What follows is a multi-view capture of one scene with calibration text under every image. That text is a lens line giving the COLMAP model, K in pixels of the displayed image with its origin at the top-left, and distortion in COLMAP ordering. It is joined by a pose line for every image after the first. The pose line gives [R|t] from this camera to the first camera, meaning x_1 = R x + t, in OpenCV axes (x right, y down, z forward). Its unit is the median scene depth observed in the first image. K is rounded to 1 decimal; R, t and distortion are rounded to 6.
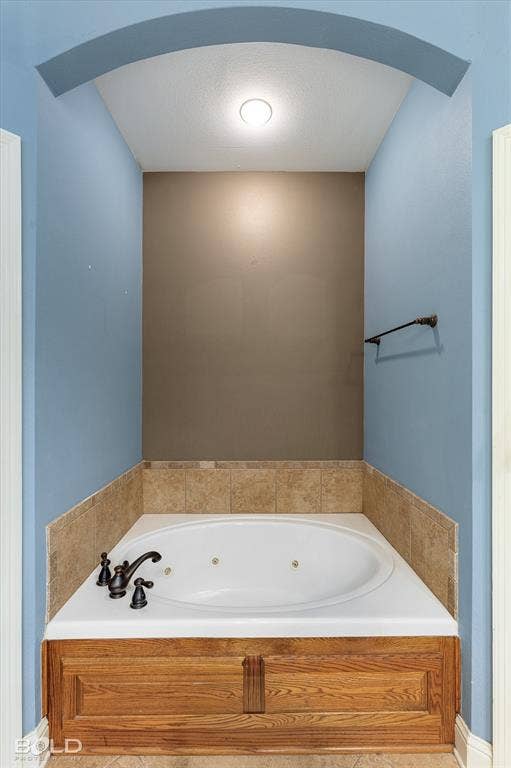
lens RADIAL K [[336.5, 0, 256.2], [0, 336.5, 384.3], [0, 0, 1]] dist [-0.001947, -0.000168]
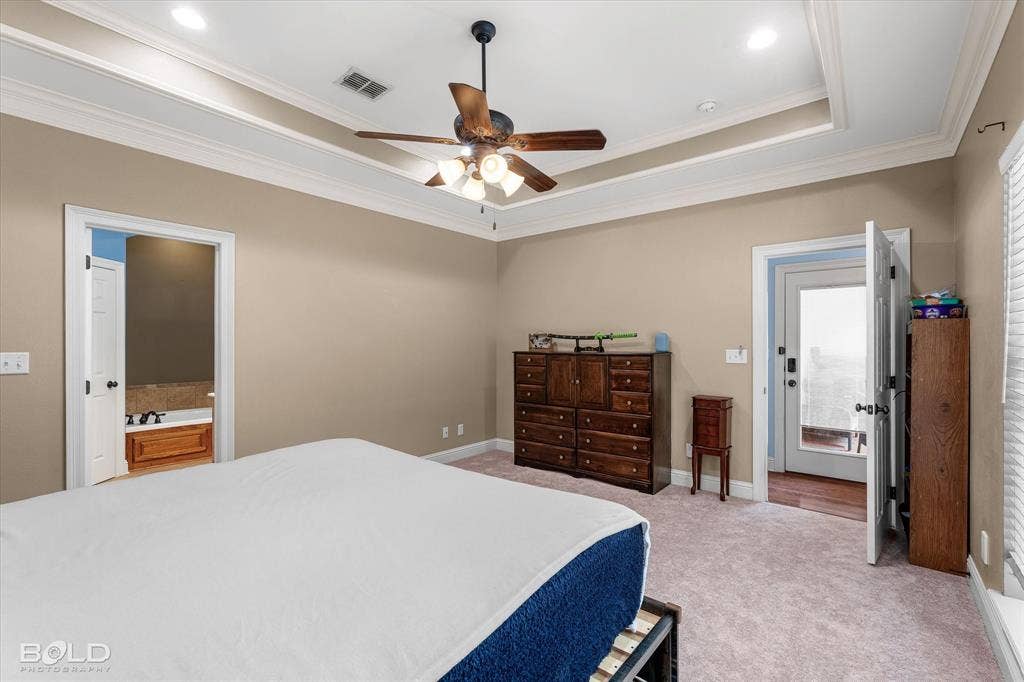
lens RADIAL K [[448.6, 0, 512.7], [0, 448.6, 343.7], [0, 0, 1]] dist [-0.001947, -0.000168]
pose [[0.635063, 0.002643, 0.772455, -0.797289], [-0.000492, 0.999995, -0.003017, 0.009620], [-0.772460, 0.001536, 0.635062, -2.130440]]
